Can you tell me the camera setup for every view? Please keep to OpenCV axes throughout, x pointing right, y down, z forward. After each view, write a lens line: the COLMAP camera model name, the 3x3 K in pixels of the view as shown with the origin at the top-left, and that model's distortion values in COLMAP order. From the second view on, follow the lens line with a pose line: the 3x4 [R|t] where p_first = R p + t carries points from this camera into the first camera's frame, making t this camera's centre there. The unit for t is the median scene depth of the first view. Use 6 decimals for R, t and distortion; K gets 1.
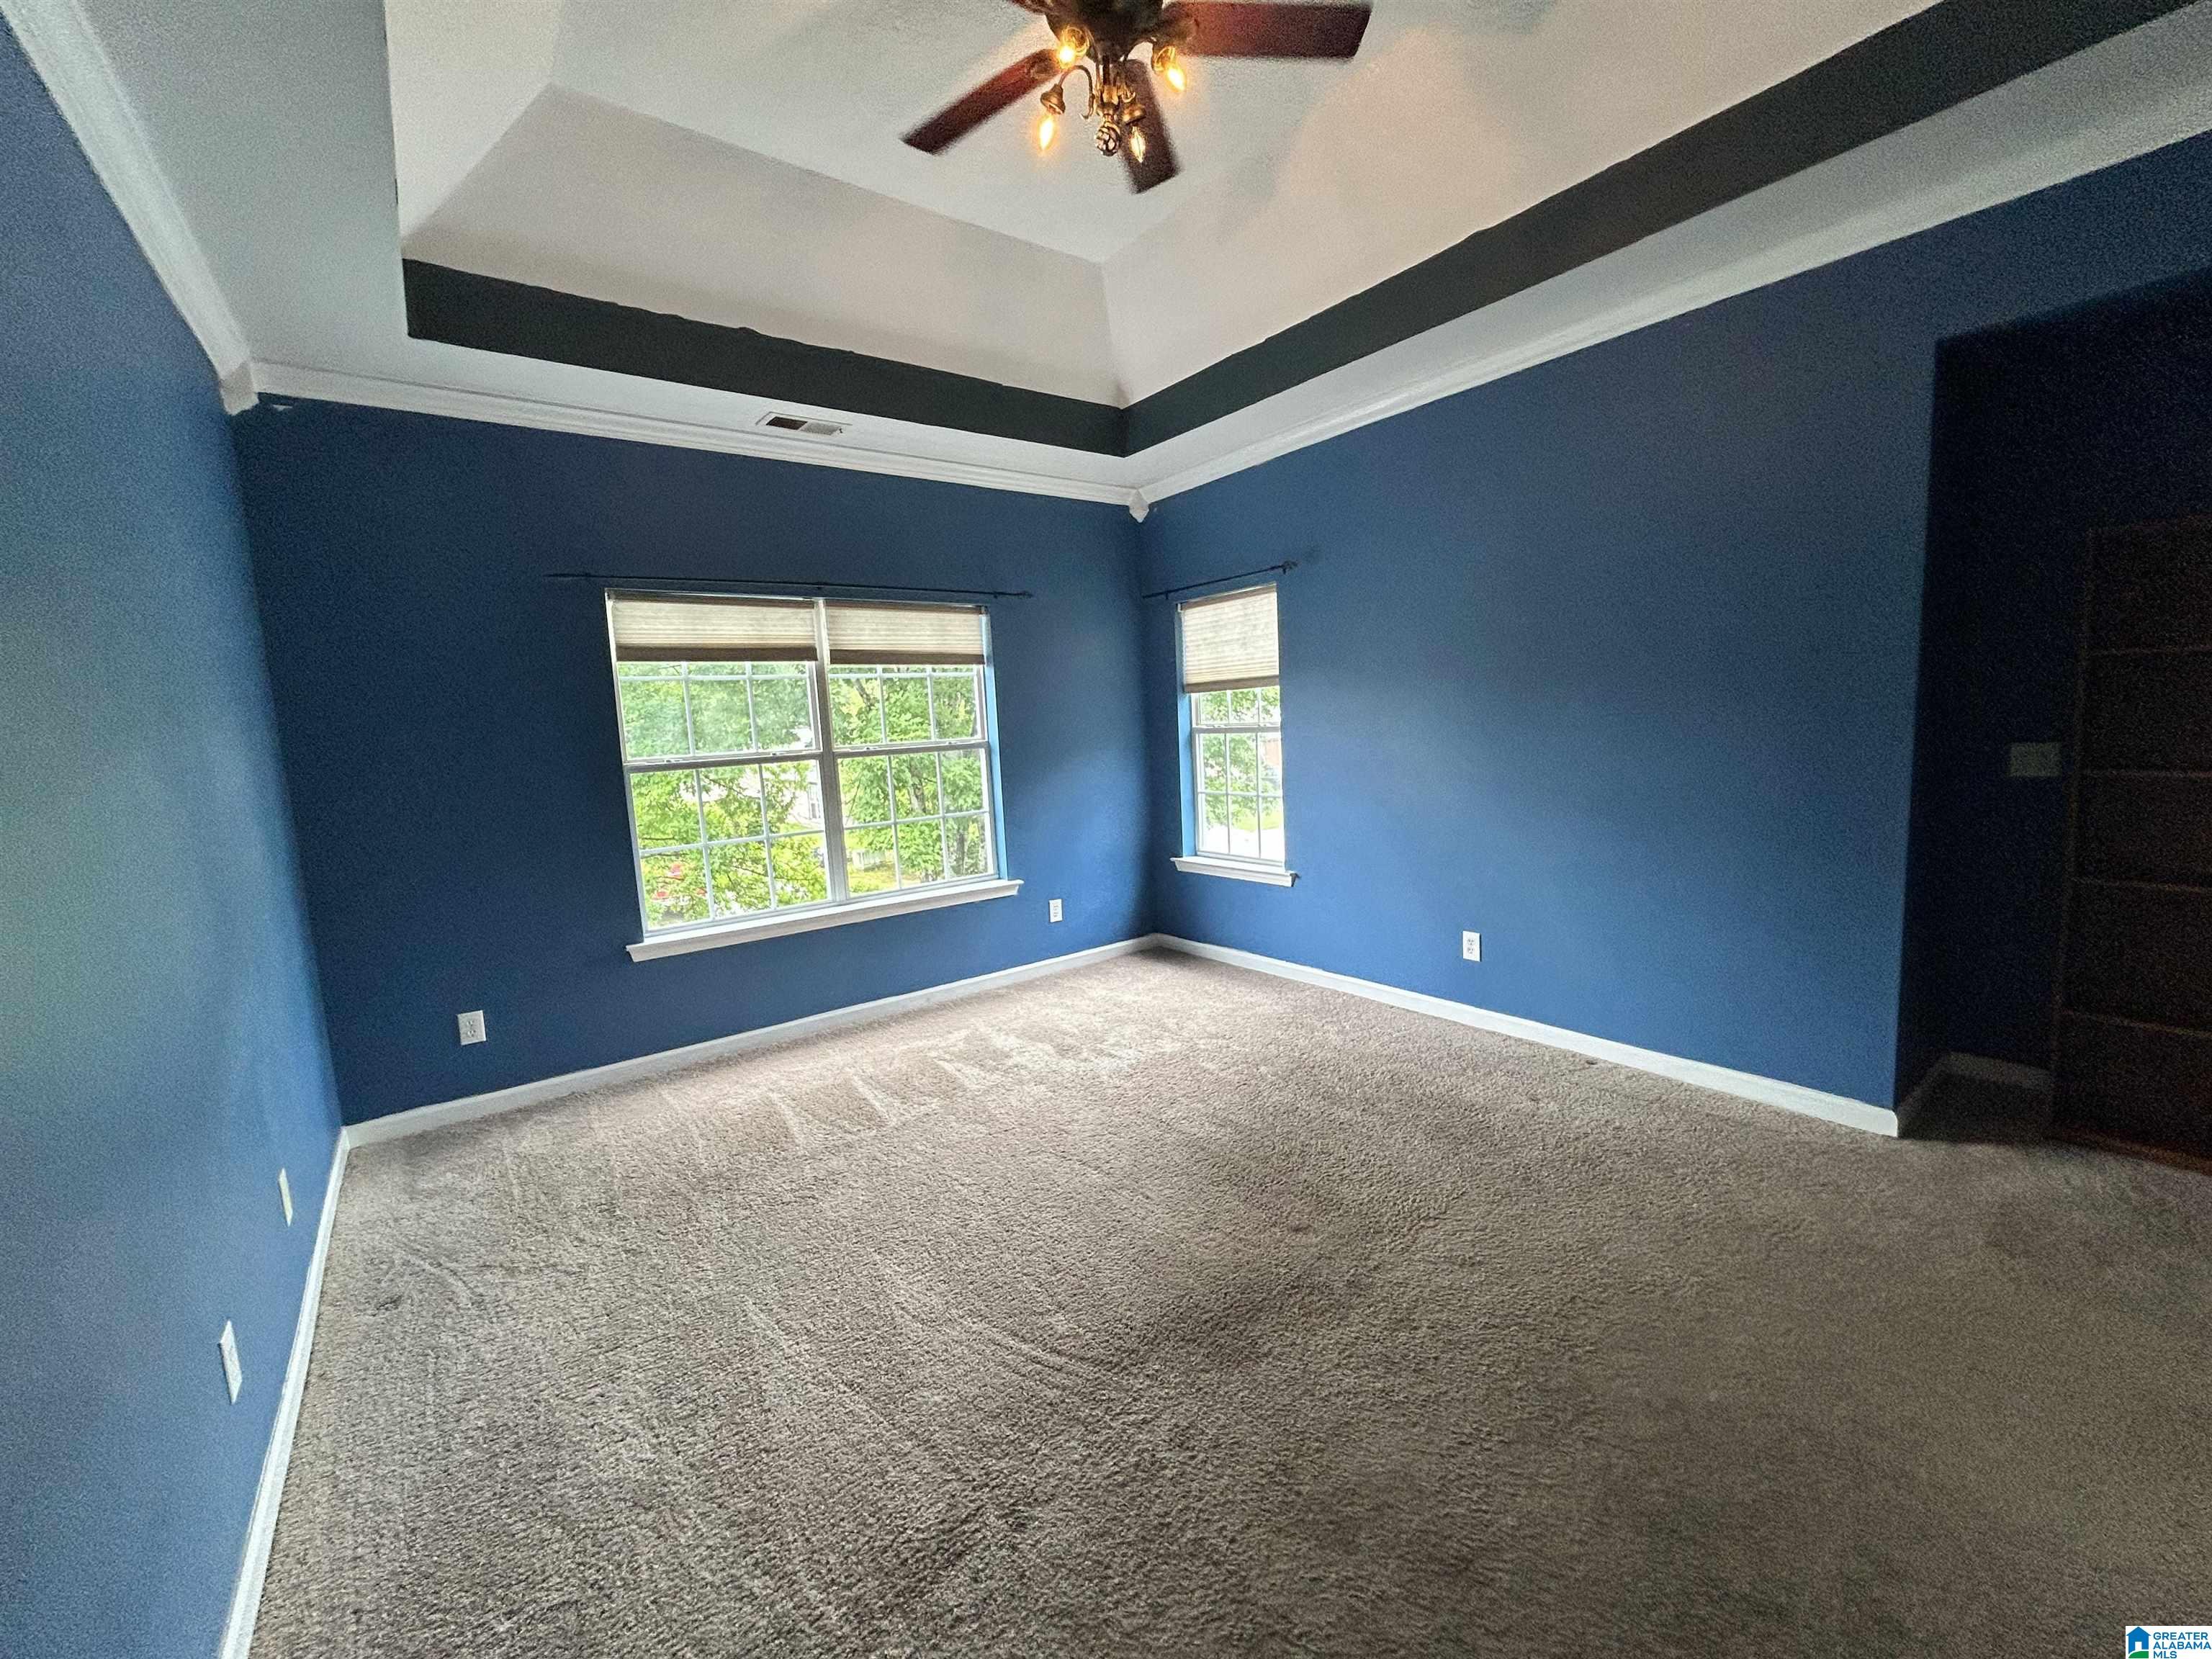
lens RADIAL K [[893.7, 0, 1106.0], [0, 893.7, 829.5], [0, 0, 1]] dist [0.002623, -0.000497]
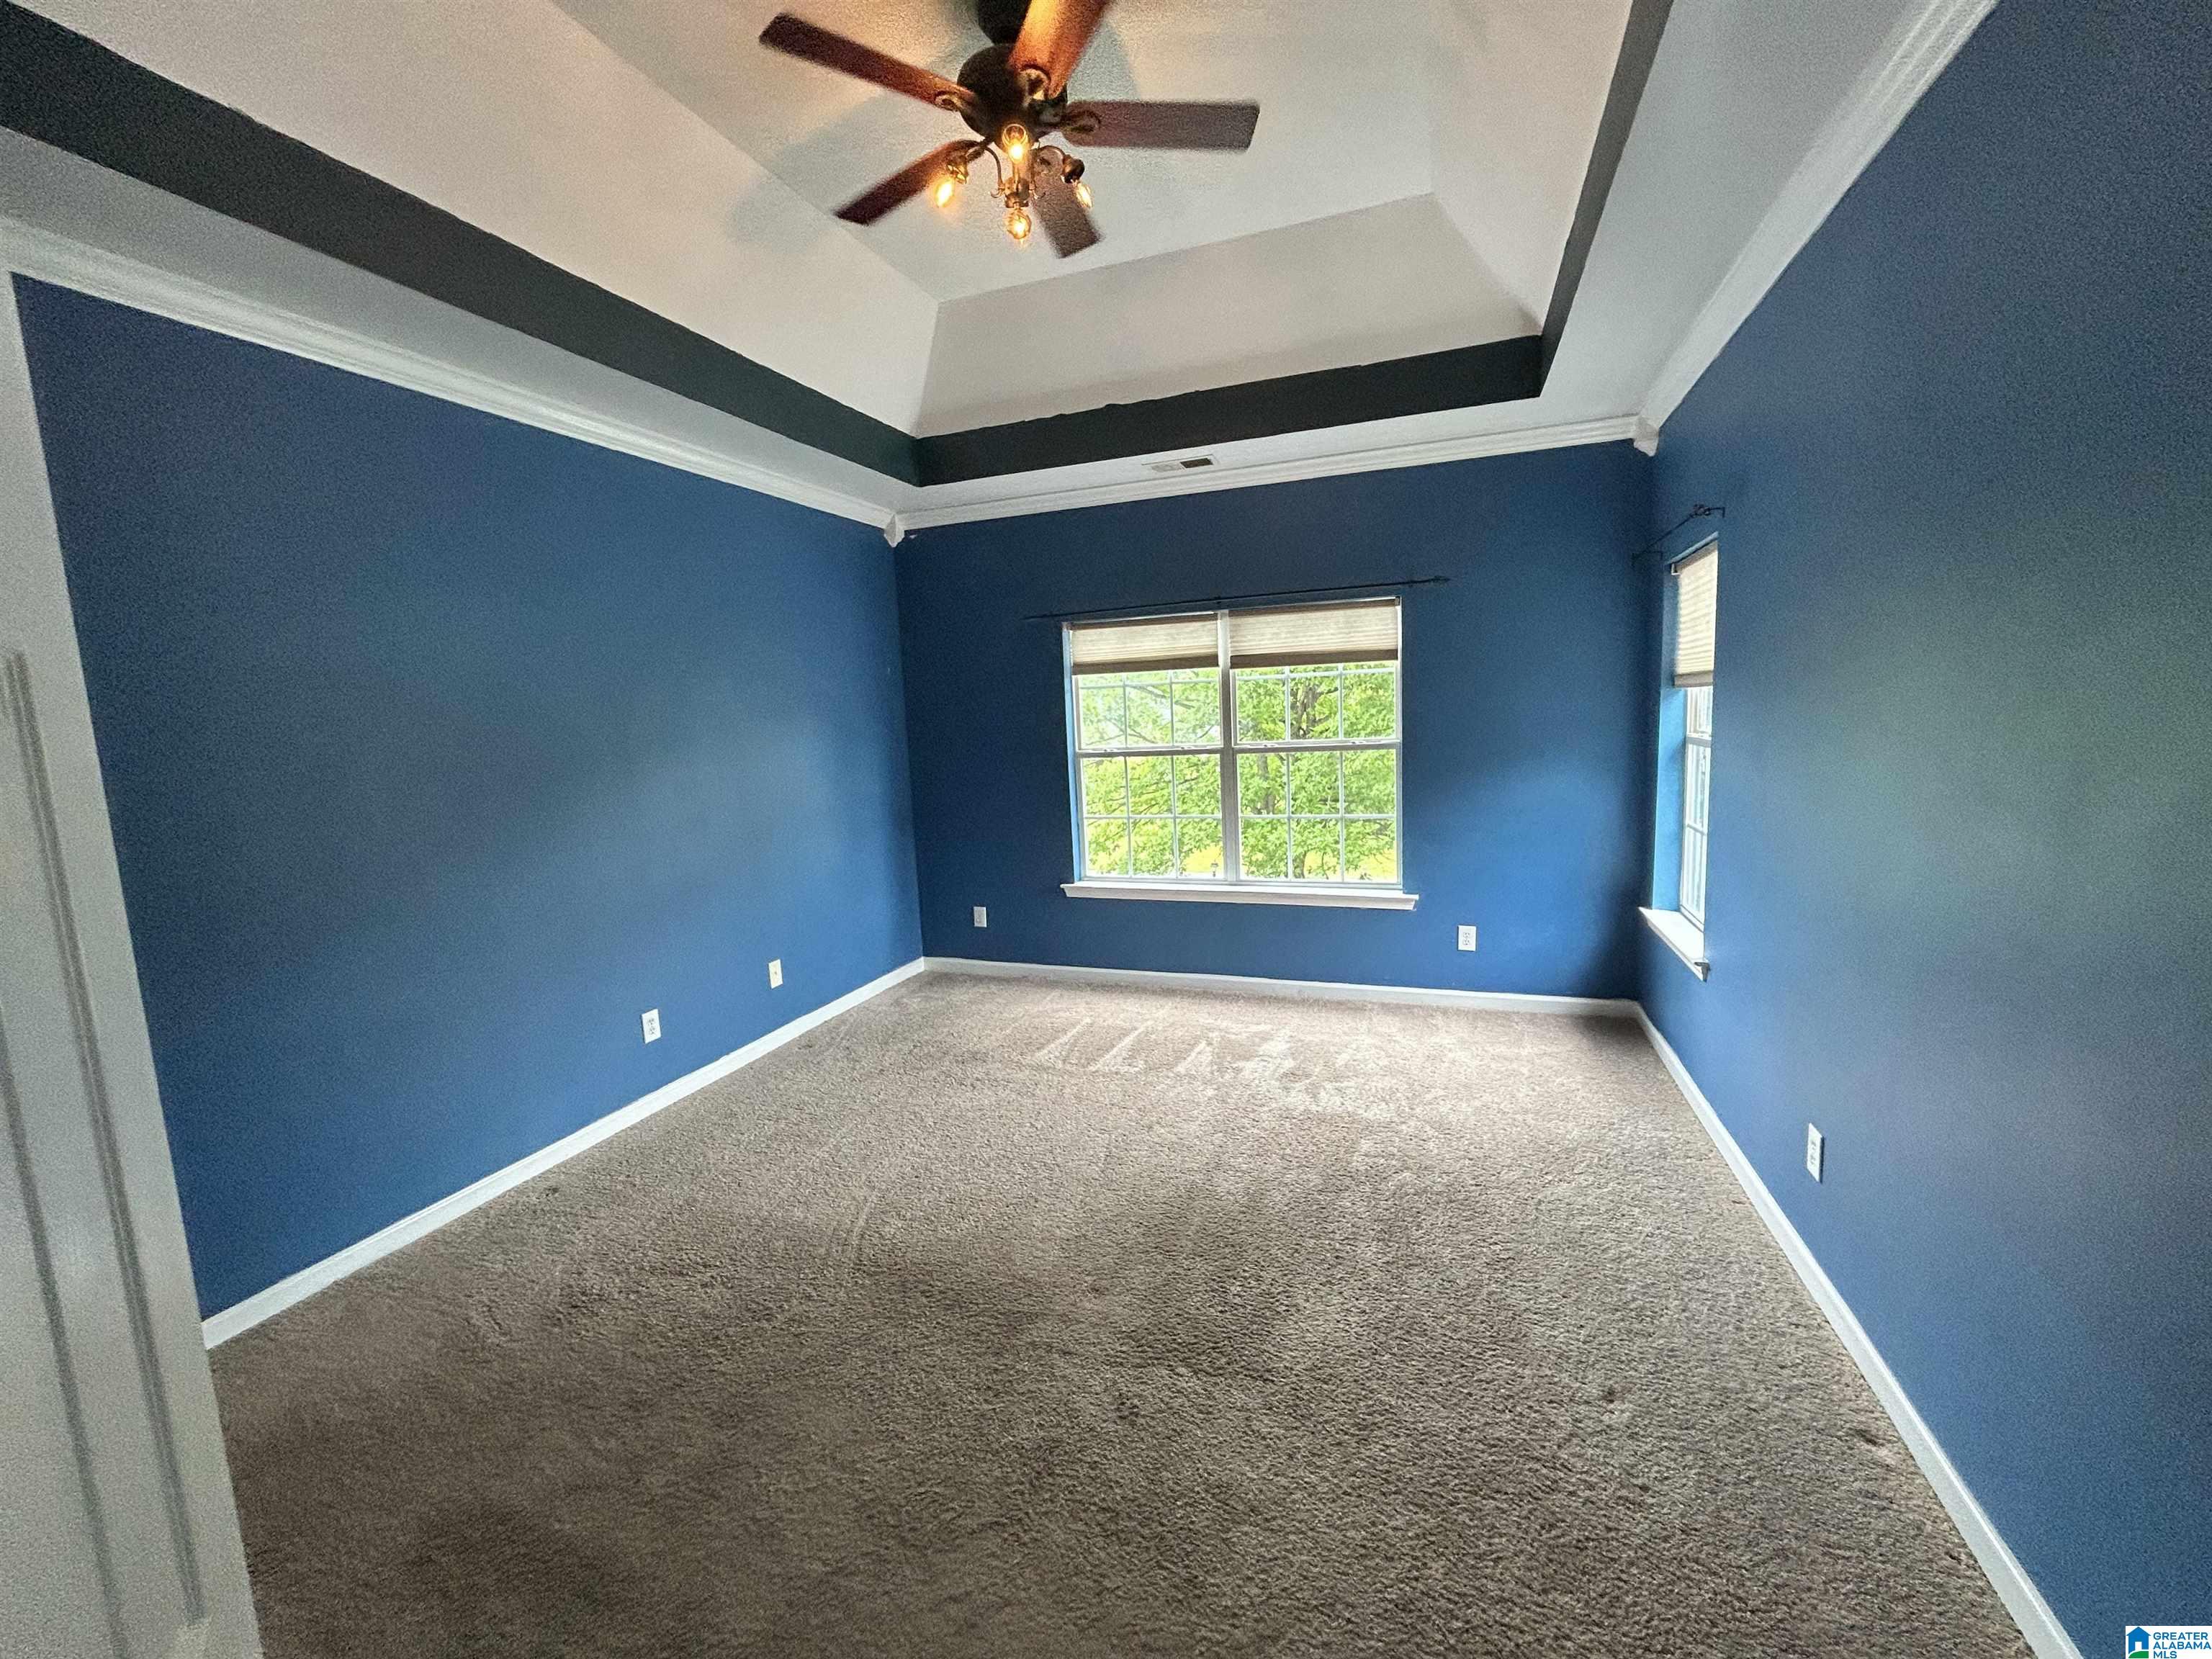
lens RADIAL K [[893.7, 0, 1106.0], [0, 893.7, 829.5], [0, 0, 1]] dist [0.002623, -0.000497]
pose [[0.546216, 0.134405, -0.826791, 0.579387], [-0.088363, 0.990781, 0.102687, -0.092427], [0.832971, 0.016968, 0.553057, 0.276191]]
